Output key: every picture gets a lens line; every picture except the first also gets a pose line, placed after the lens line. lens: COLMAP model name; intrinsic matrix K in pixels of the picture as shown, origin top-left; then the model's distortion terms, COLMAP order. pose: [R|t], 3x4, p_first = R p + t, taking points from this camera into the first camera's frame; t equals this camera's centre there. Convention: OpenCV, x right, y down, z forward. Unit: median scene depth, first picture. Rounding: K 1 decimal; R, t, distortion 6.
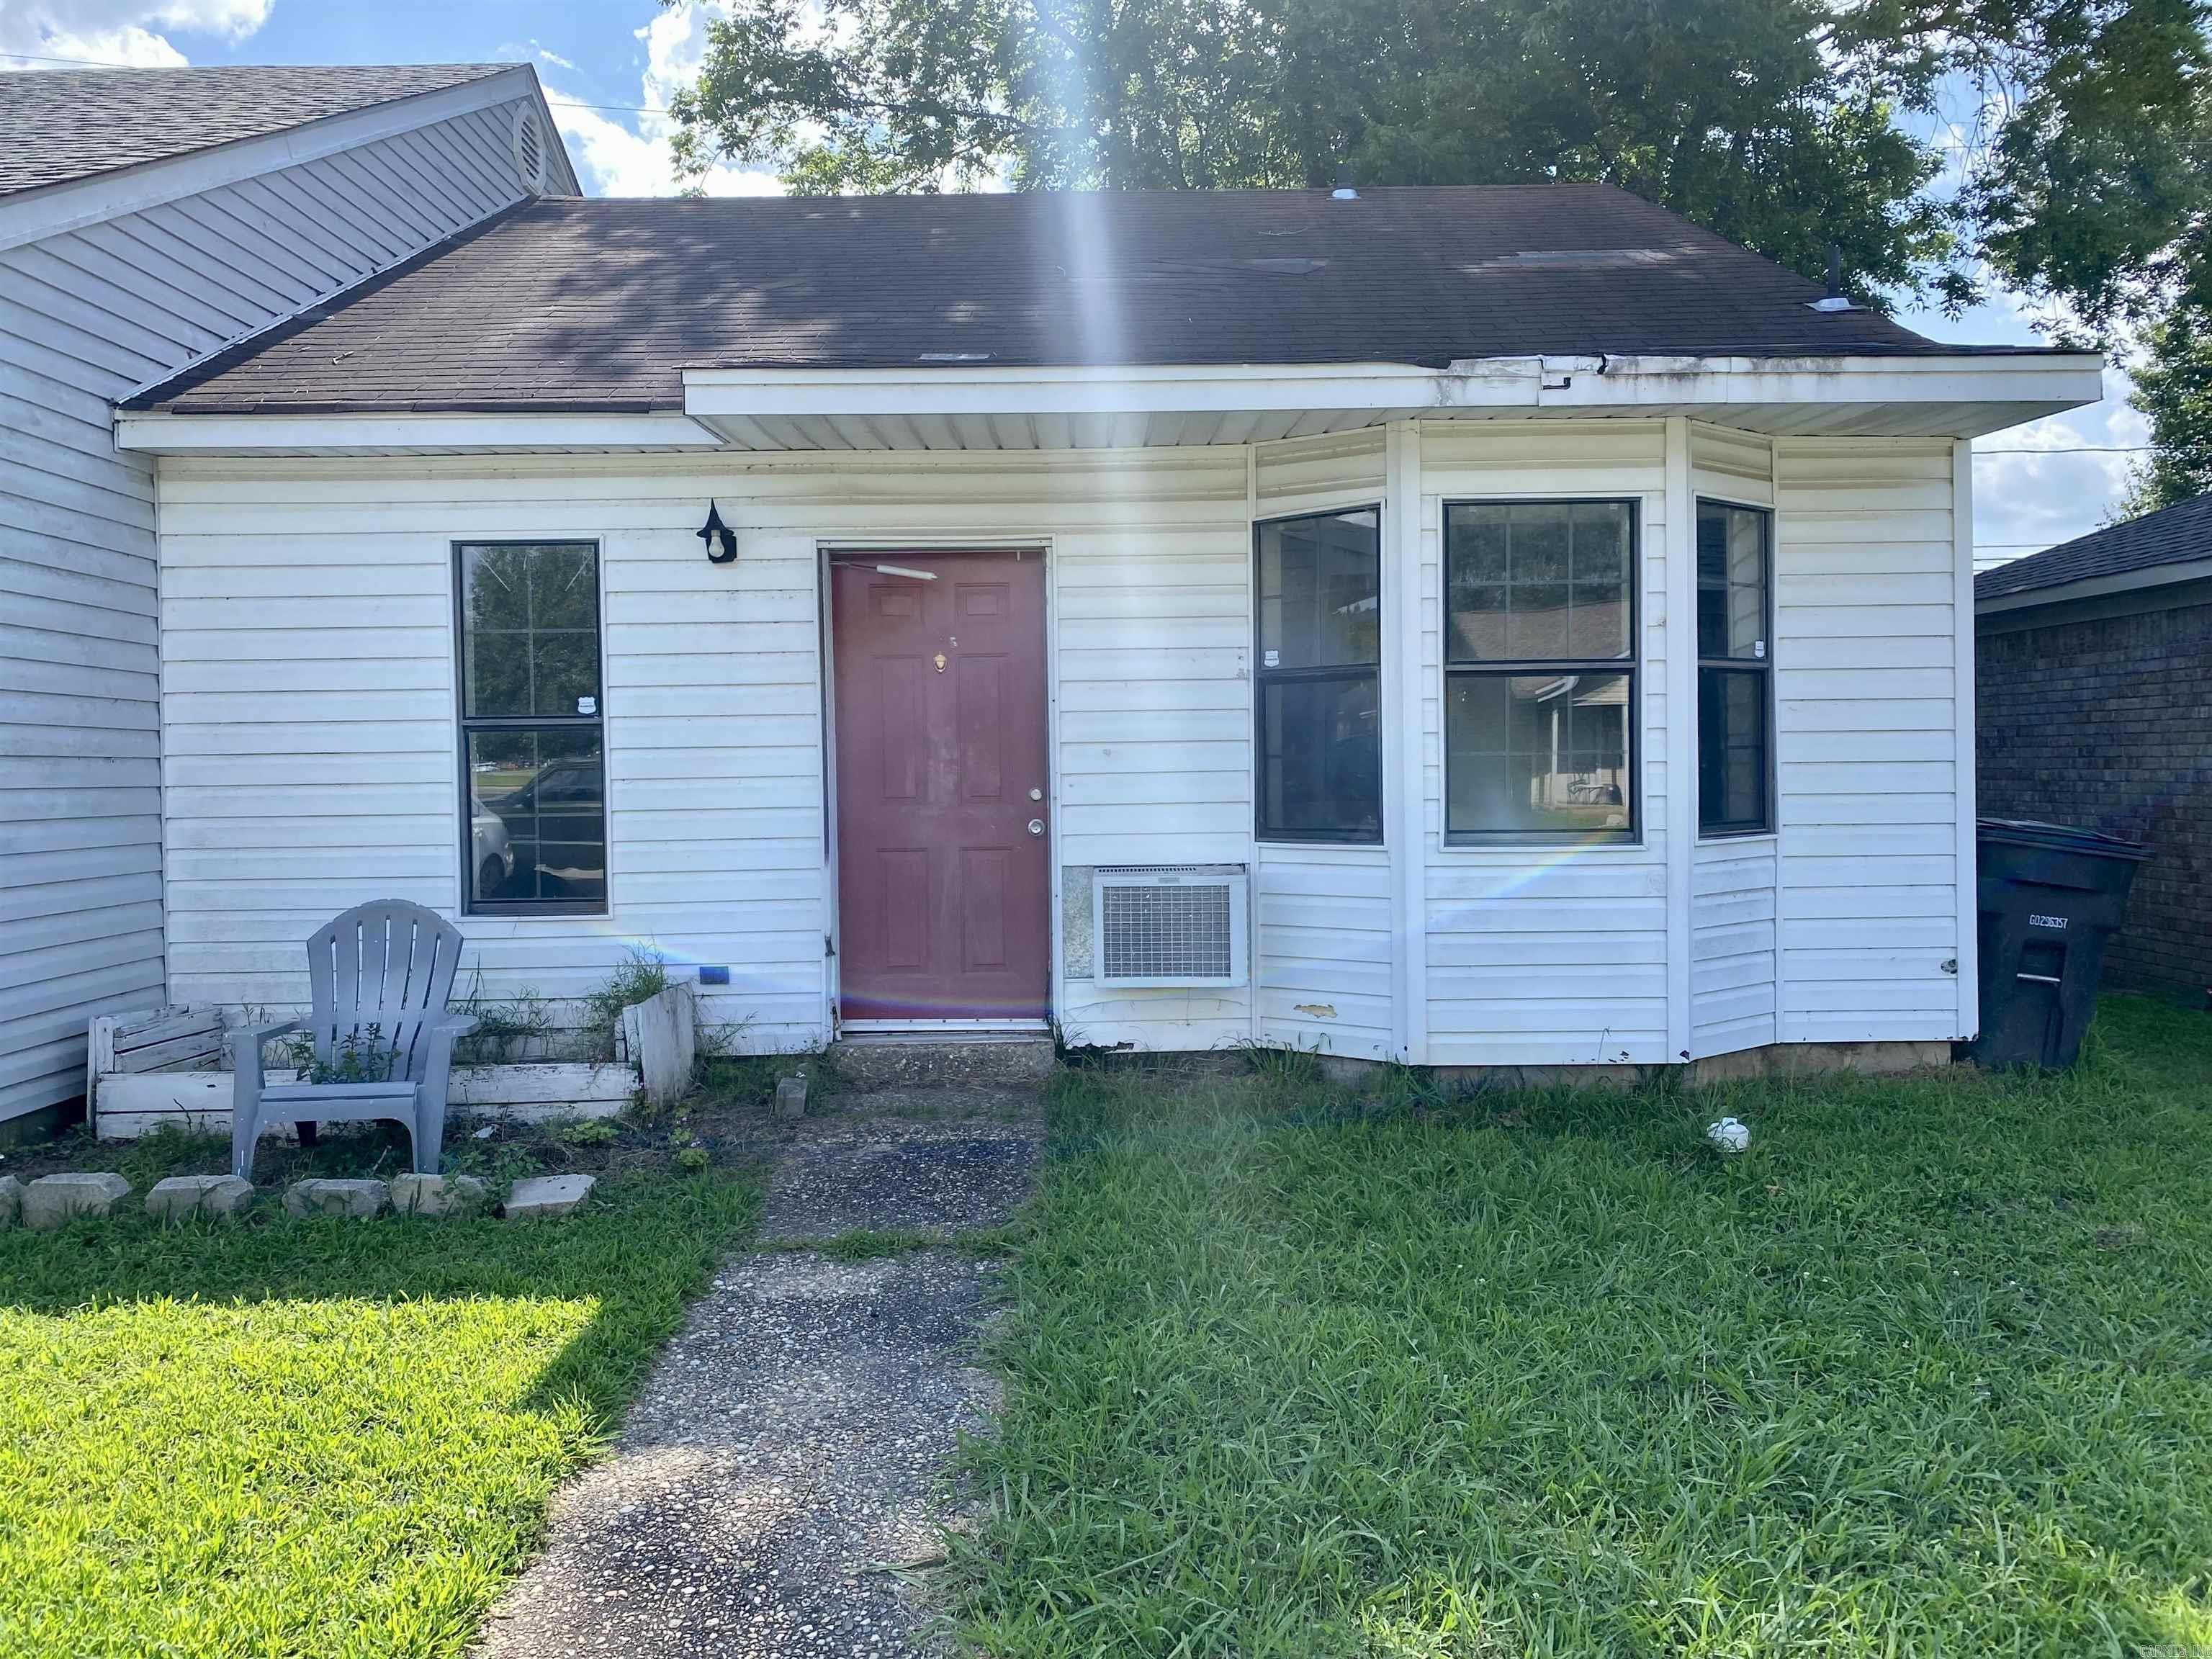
lens RADIAL K [[1652.2, 0, 1094.0], [0, 1652.2, 785.2], [0, 0, 1]] dist [0.015192, 0.002095]
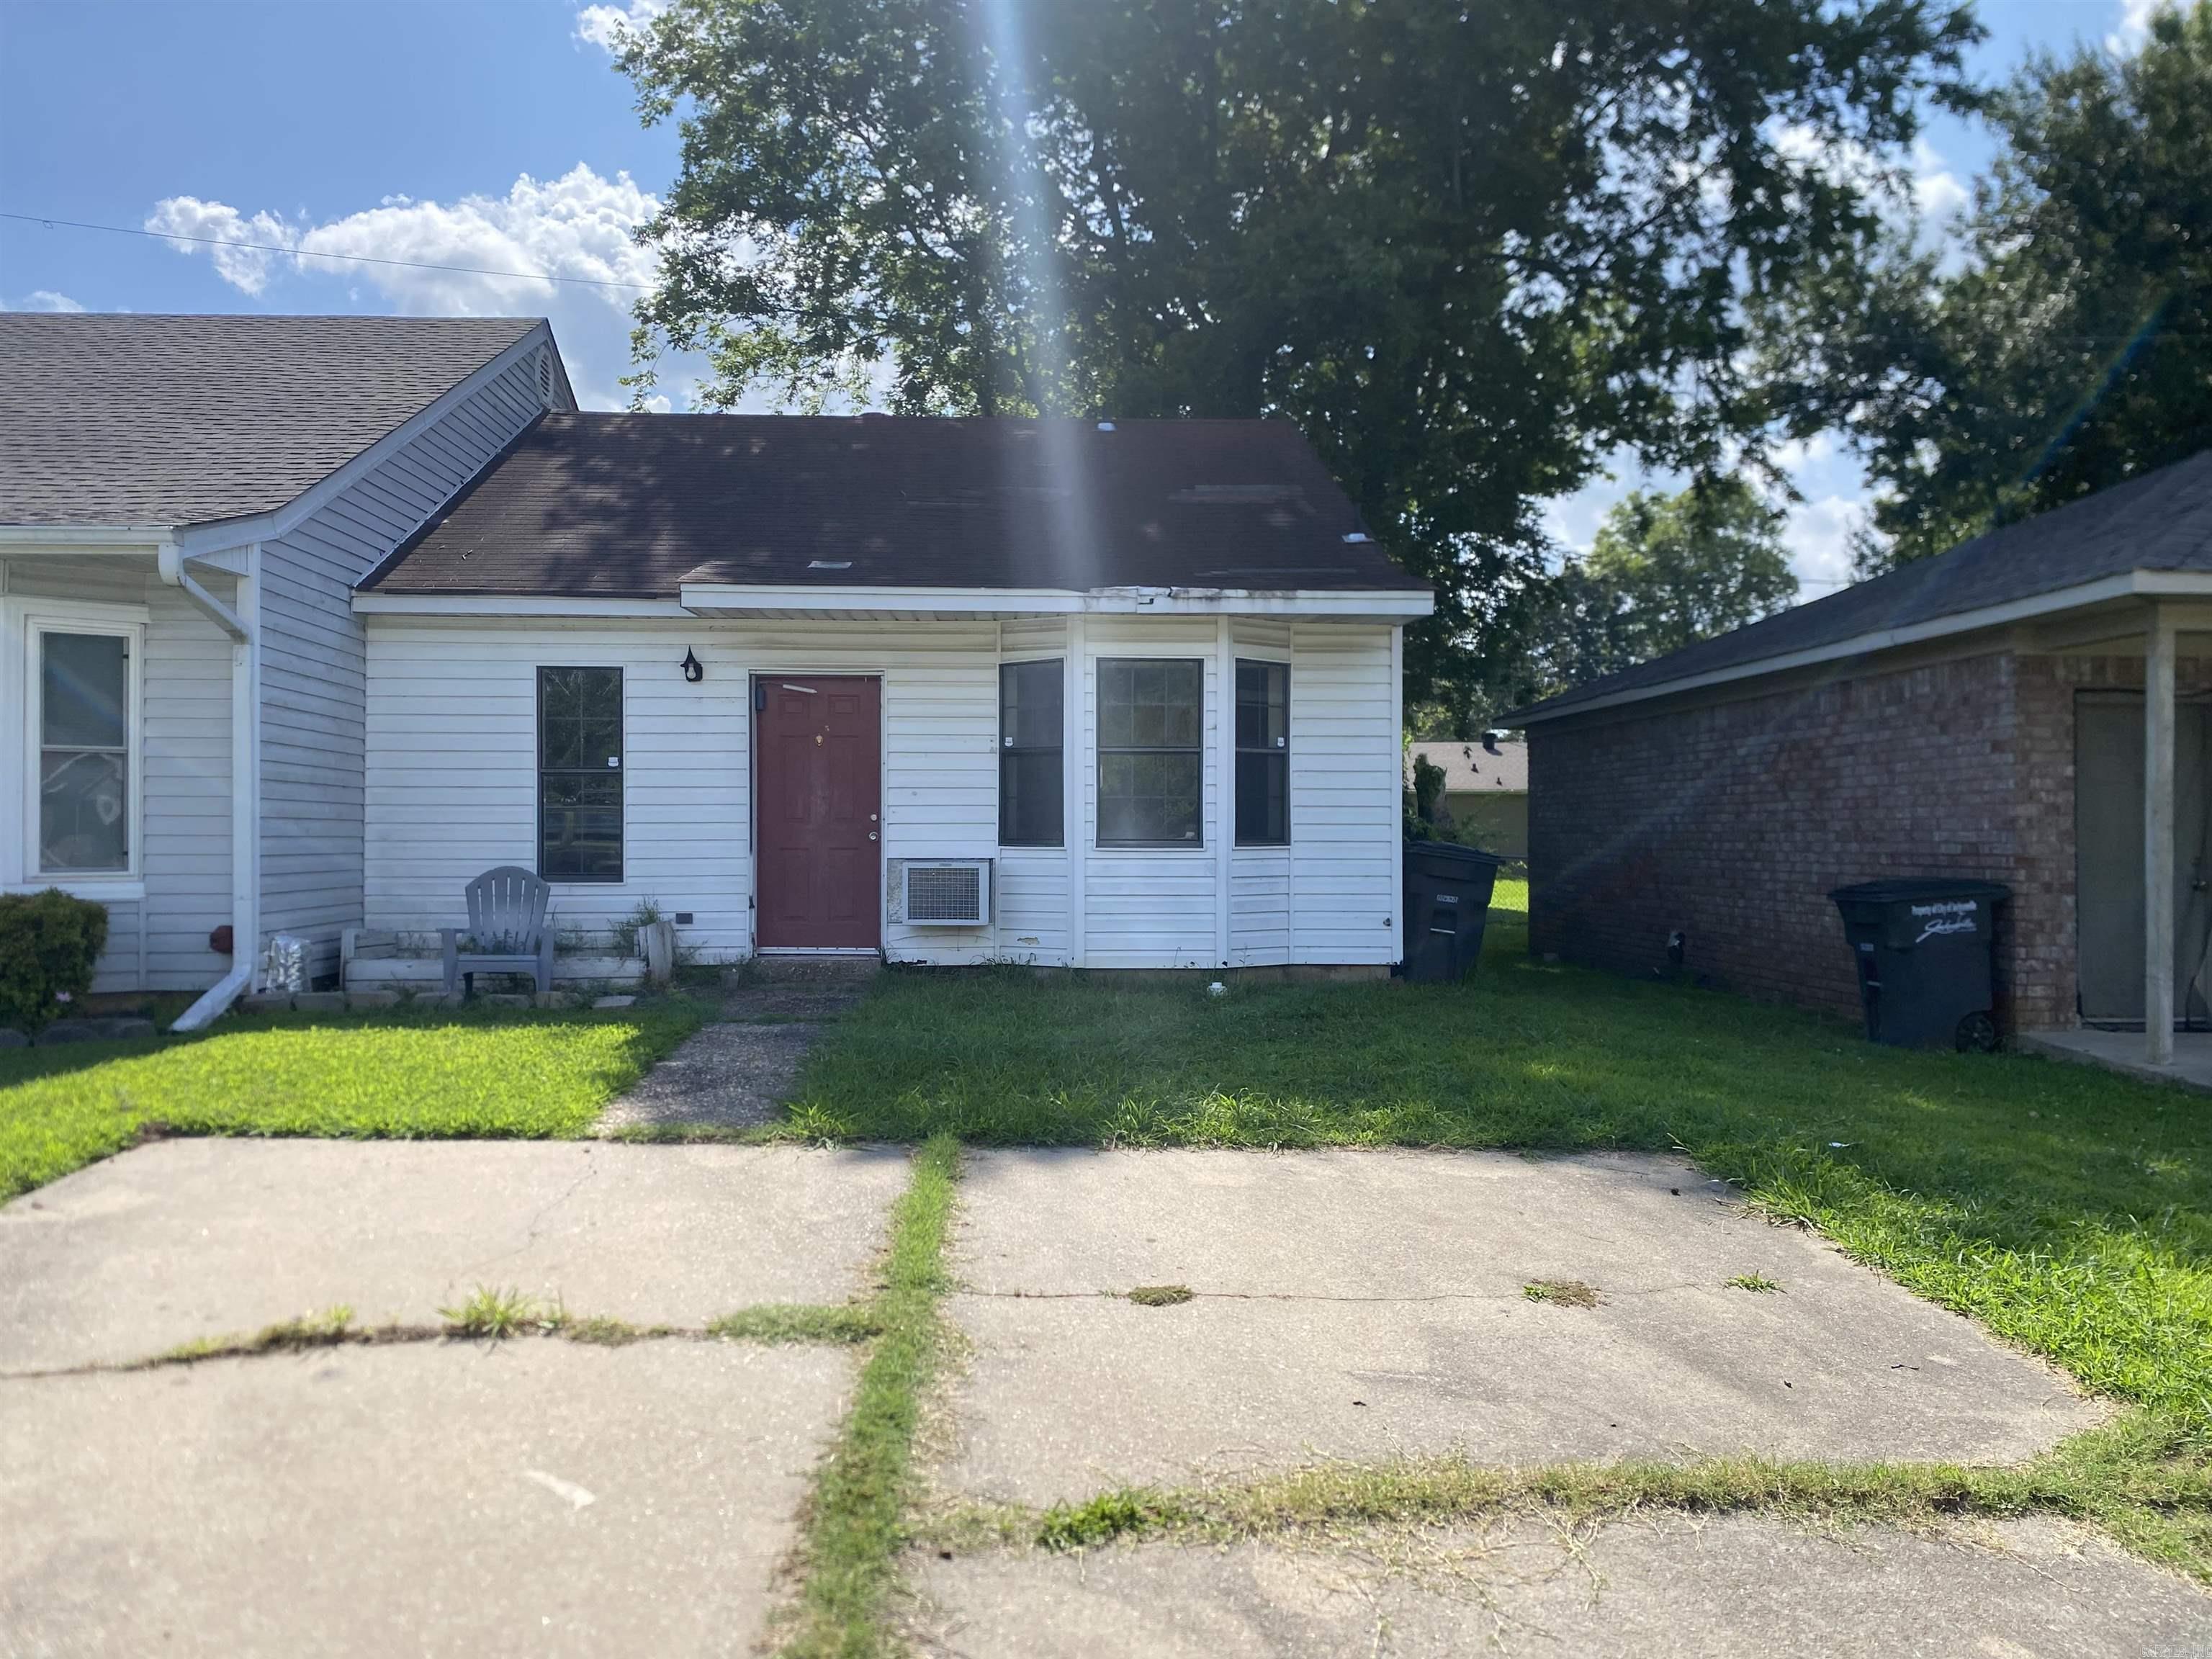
lens RADIAL K [[1652.2, 0, 1089.7], [0, 1652.2, 824.3], [0, 0, 1]] dist [0.015192, 0.002095]
pose [[0.998285, 0.015840, 0.056366, 0.096501], [-0.014863, 0.999733, -0.017711, 0.040954], [-0.056631, 0.016843, 0.998253, -0.763477]]
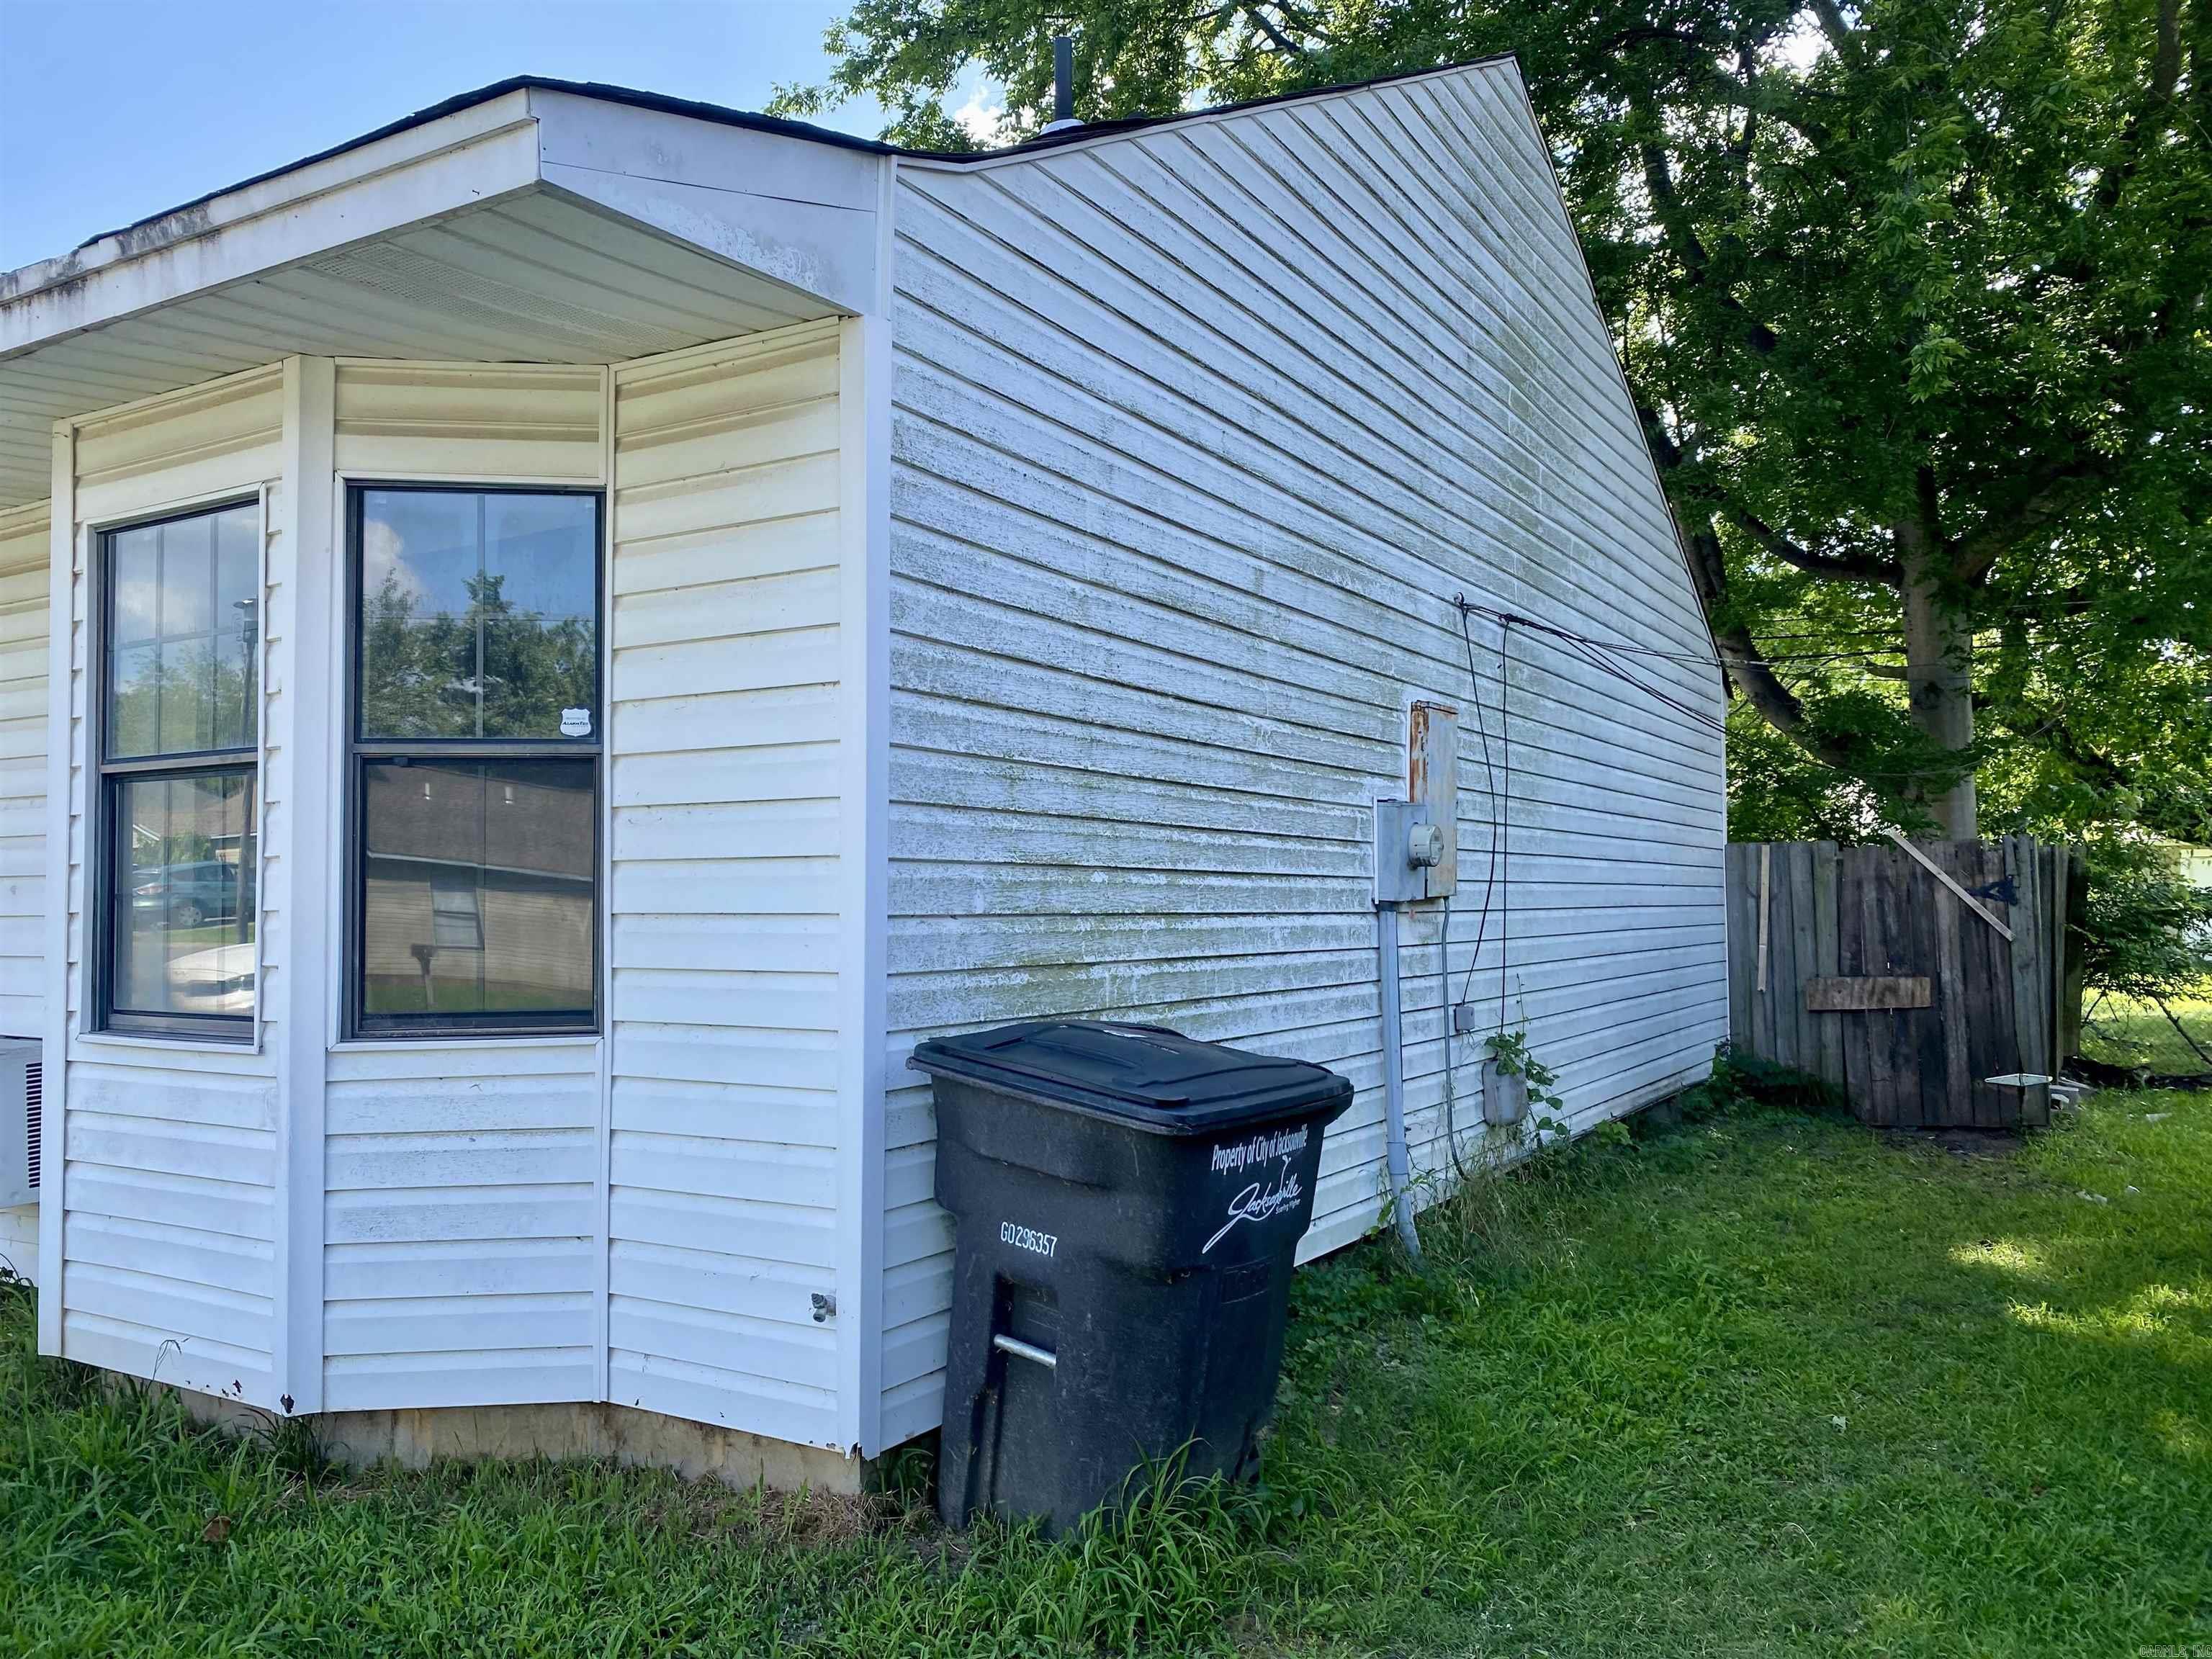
lens RADIAL K [[1652.2, 0, 1112.9], [0, 1652.2, 820.3], [0, 0, 1]] dist [0.015192, 0.002095]
pose [[0.859060, -0.015648, -0.511635, 0.867090], [-0.014259, 0.998413, -0.054476, -0.017524], [0.511676, 0.054093, 0.857474, 0.589395]]
